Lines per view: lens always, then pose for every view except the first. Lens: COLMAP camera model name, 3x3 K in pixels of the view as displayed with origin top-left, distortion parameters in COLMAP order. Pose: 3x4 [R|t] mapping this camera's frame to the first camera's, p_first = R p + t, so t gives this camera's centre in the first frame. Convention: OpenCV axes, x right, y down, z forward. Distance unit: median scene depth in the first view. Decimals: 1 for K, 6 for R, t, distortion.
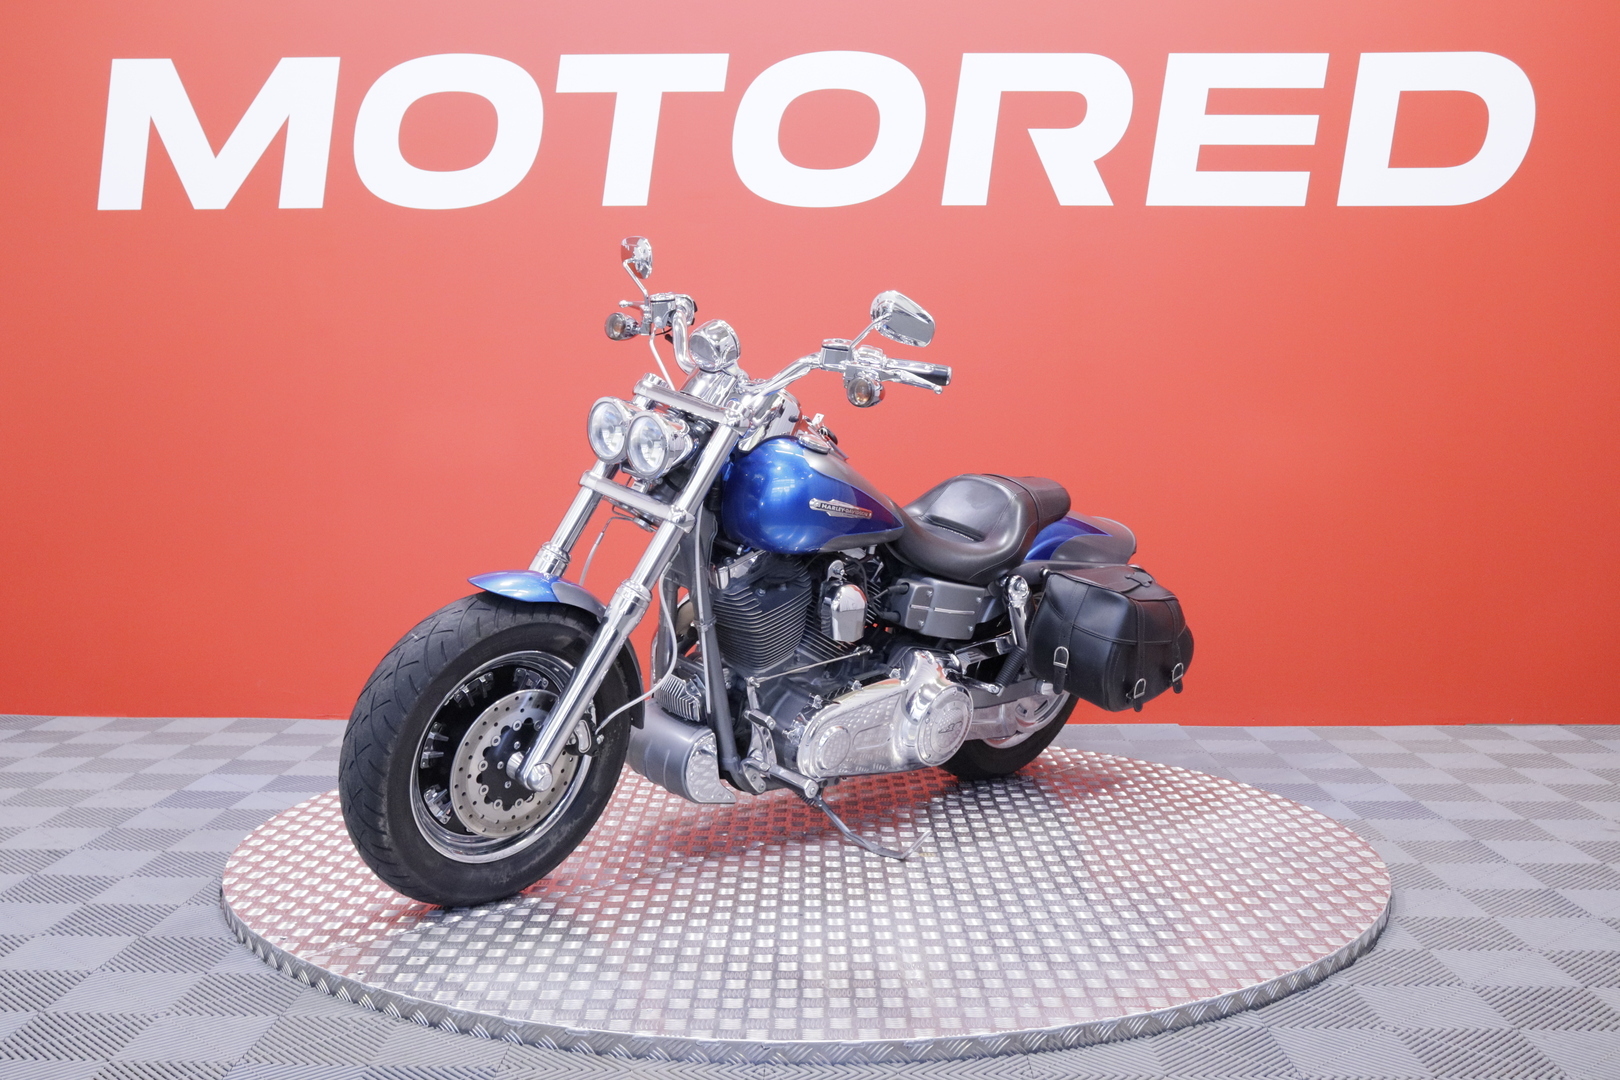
lens RADIAL K [[1726.7, 0, 810.0], [0, 1726.7, 540.0], [0, 0, 1]] dist [-0.160669, 0.006843]
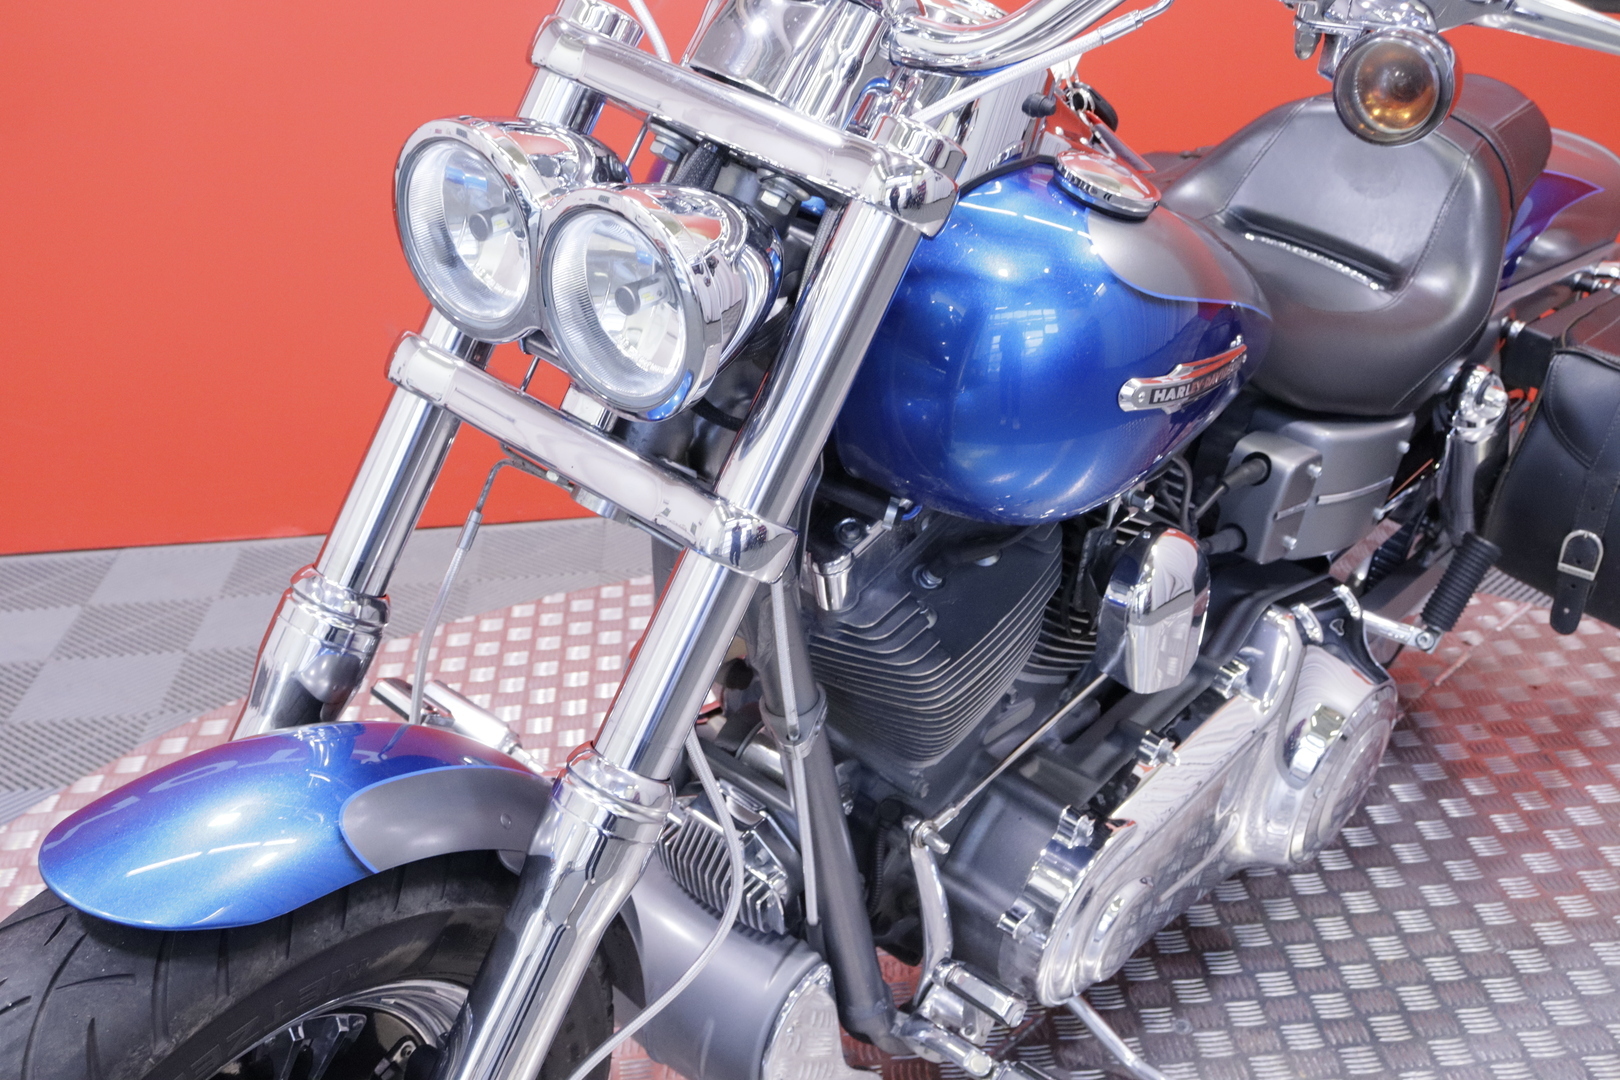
lens RADIAL K [[2021.3, 0, 810.0], [0, 2021.3, 540.0], [0, 0, 1]] dist [0.011895, 0.041177]
pose [[0.995504, -0.073404, 0.059867, -0.086500], [0.050935, 0.947712, 0.315036, -0.123675], [-0.079862, -0.310570, 0.947190, 0.673319]]
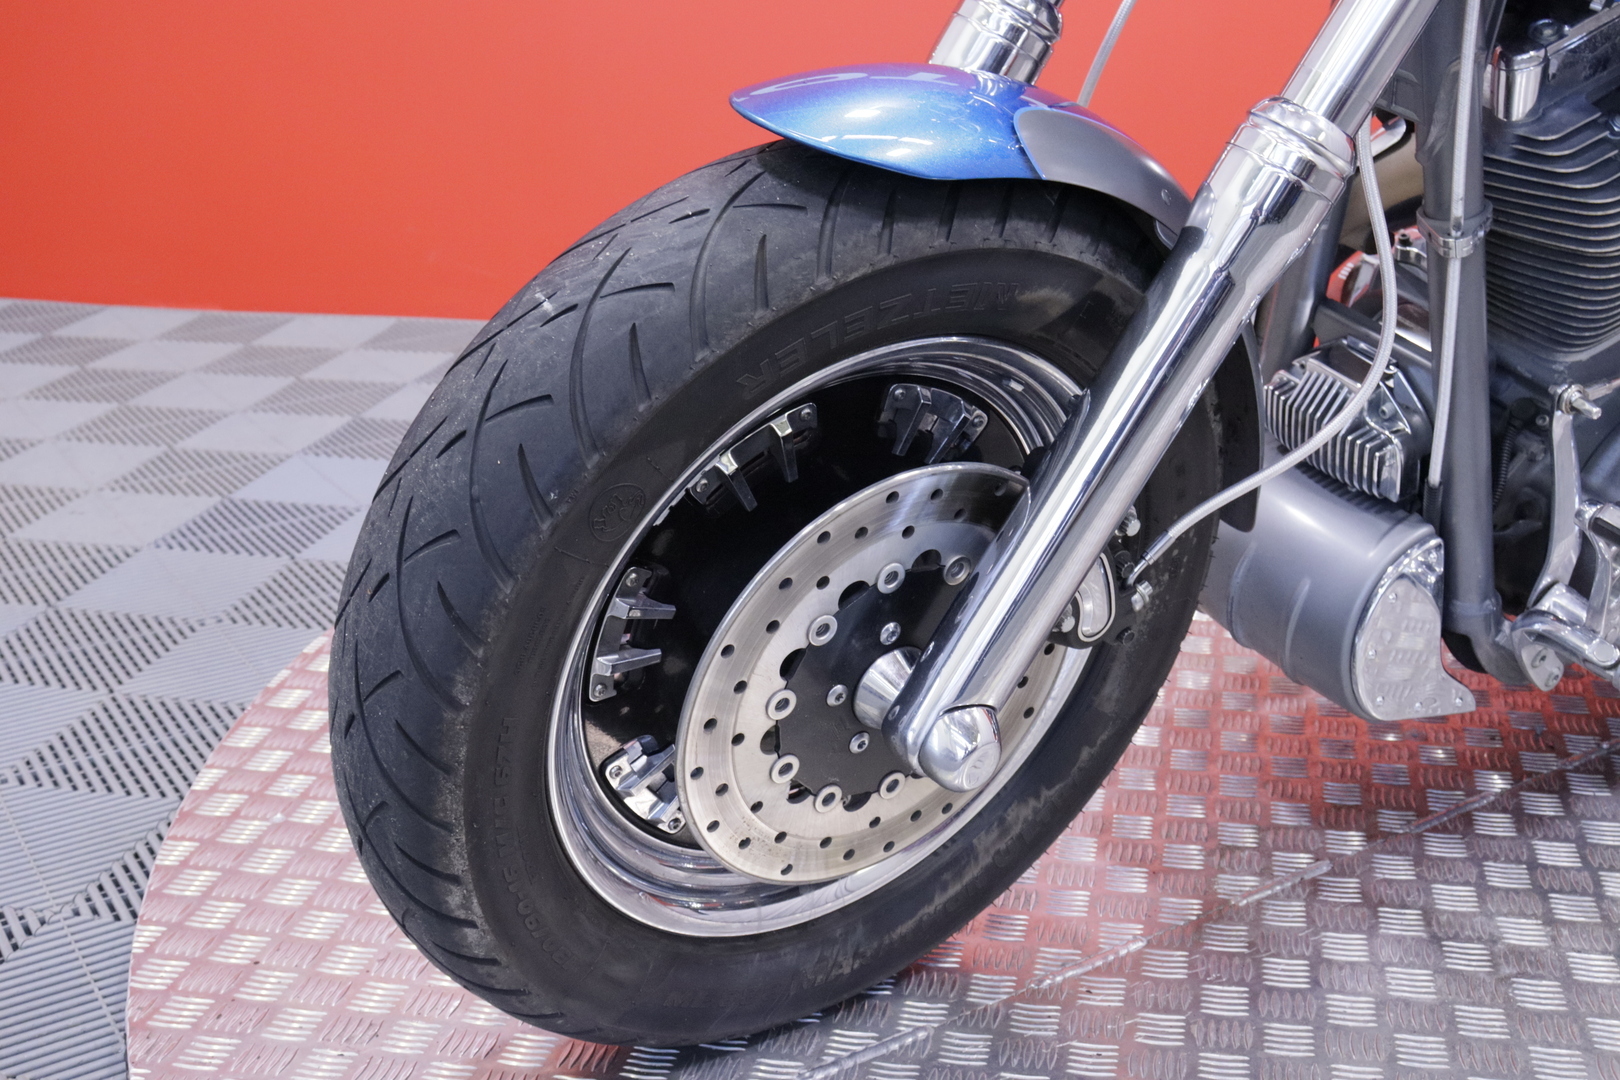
lens RADIAL K [[1882.7, 0, 810.0], [0, 1882.7, 540.0], [0, 0, 1]] dist [-0.007725, 0.182664]
pose [[0.979142, 0.052699, -0.196222, -0.116833], [0.002008, 0.963220, 0.268706, 0.009098], [0.203166, -0.263495, 0.943024, 0.666924]]
